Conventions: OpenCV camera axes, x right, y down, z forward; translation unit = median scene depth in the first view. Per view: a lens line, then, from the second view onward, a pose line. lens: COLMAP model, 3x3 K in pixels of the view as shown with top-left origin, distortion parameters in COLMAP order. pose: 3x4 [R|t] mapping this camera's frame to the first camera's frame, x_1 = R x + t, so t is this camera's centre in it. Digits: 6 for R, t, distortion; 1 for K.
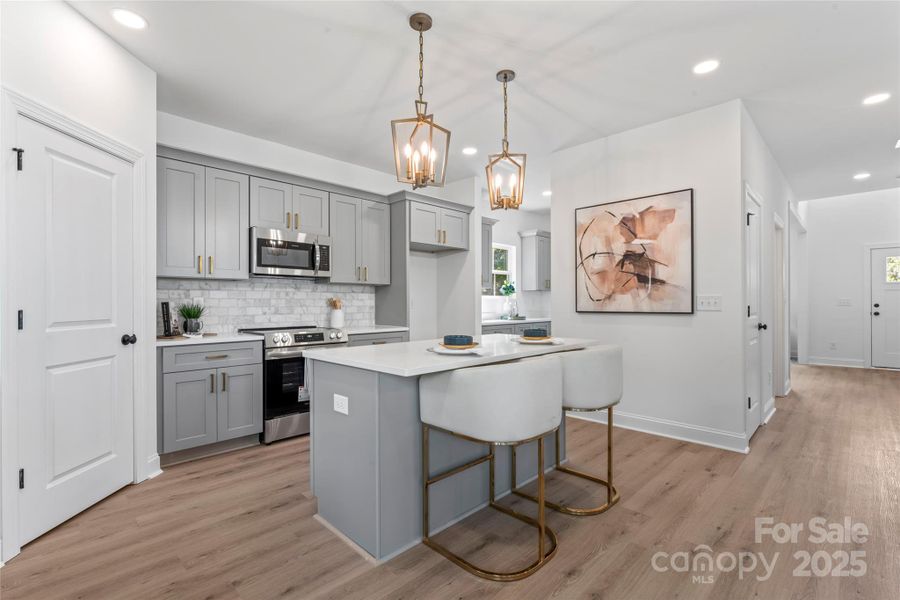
lens RADIAL K [[410.7, 0, 446.9], [0, 410.7, 298.6], [0, 0, 1]] dist [-0.000406, 0.000123]
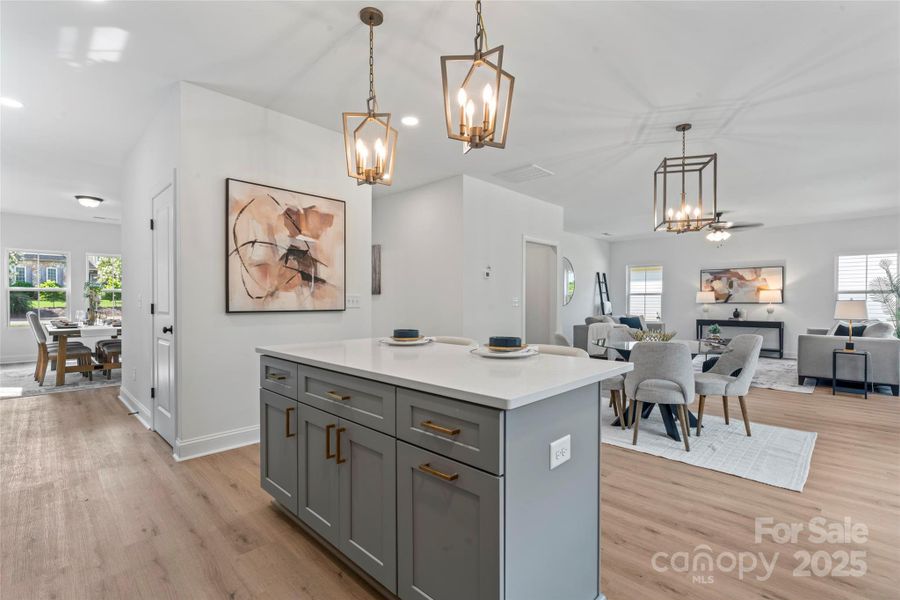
lens RADIAL K [[410.7, 0, 446.8], [0, 410.7, 302.5], [0, 0, 1]] dist [-0.000406, 0.000123]
pose [[-0.018442, -0.000445, 0.999830, -0.512360], [-0.014608, 0.999893, 0.000176, 0.008896], [-0.999723, -0.014603, -0.018446, 0.673217]]
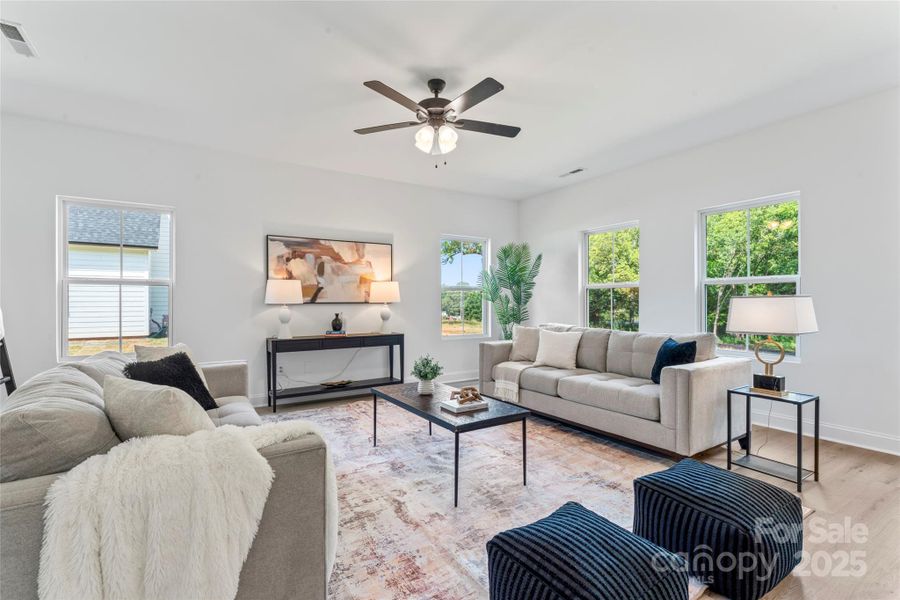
lens RADIAL K [[410.7, 0, 448.3], [0, 410.7, 300.6], [0, 0, 1]] dist [-0.000406, 0.000123]
pose [[-0.978127, 0.005282, 0.207941, 1.278835], [0.002661, 0.999913, -0.012885, -0.004396], [-0.207991, -0.012050, -0.978057, 0.107483]]
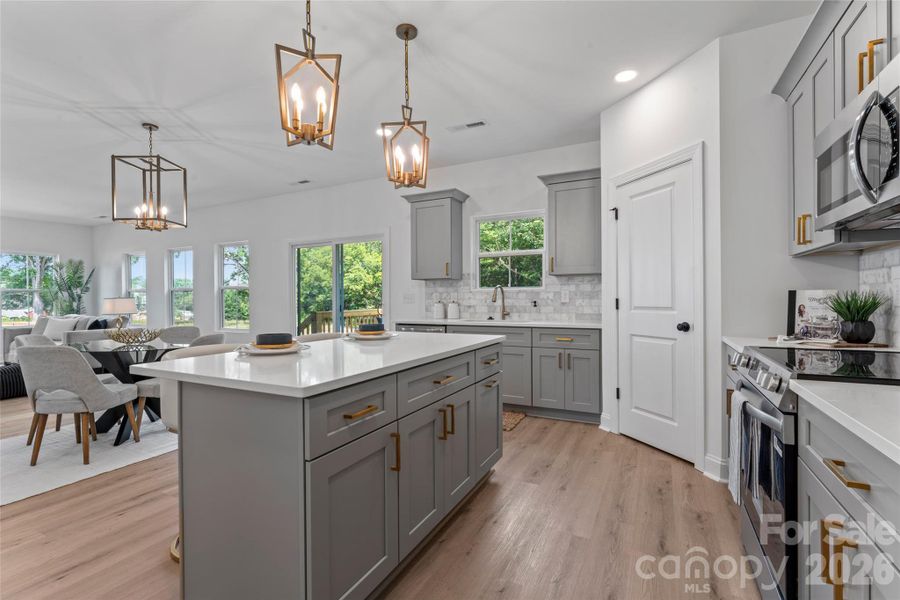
lens RADIAL K [[410.7, 0, 448.1], [0, 410.7, 300.9], [0, 0, 1]] dist [-0.000406, 0.000123]
pose [[-0.949594, 0.012138, -0.313247, 0.110509], [0.013923, 0.999897, -0.003463, 0.018067], [0.313173, -0.007650, -0.949665, 1.286380]]
